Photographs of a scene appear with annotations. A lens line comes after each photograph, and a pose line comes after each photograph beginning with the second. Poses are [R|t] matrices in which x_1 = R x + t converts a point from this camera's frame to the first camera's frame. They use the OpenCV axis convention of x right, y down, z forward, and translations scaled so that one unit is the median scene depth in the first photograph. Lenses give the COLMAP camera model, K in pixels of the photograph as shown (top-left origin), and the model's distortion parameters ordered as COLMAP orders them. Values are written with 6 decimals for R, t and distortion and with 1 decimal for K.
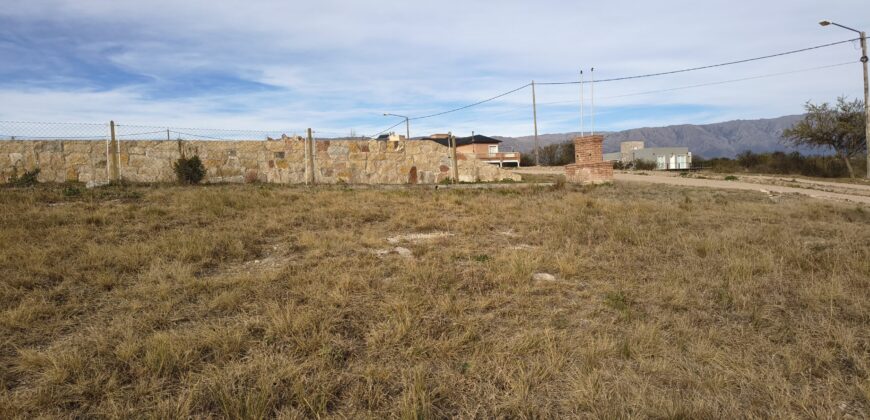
lens RADIAL K [[582.4, 0, 439.5], [0, 582.4, 209.9], [0, 0, 1]] dist [0.031477, -0.034446]
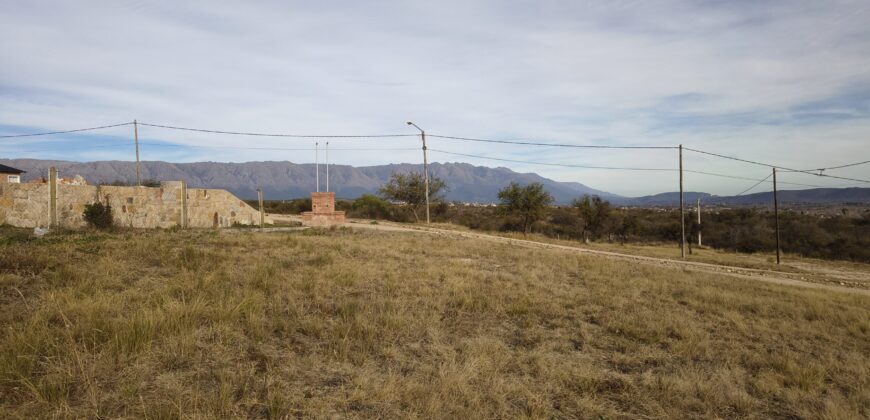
lens RADIAL K [[582.4, 0, 444.5], [0, 582.4, 182.2], [0, 0, 1]] dist [0.031477, -0.034446]
pose [[0.650376, 0.060106, 0.757231, -0.566211], [0.024609, 0.994674, -0.100089, -0.007574], [-0.759214, 0.083730, 0.645433, -0.069623]]
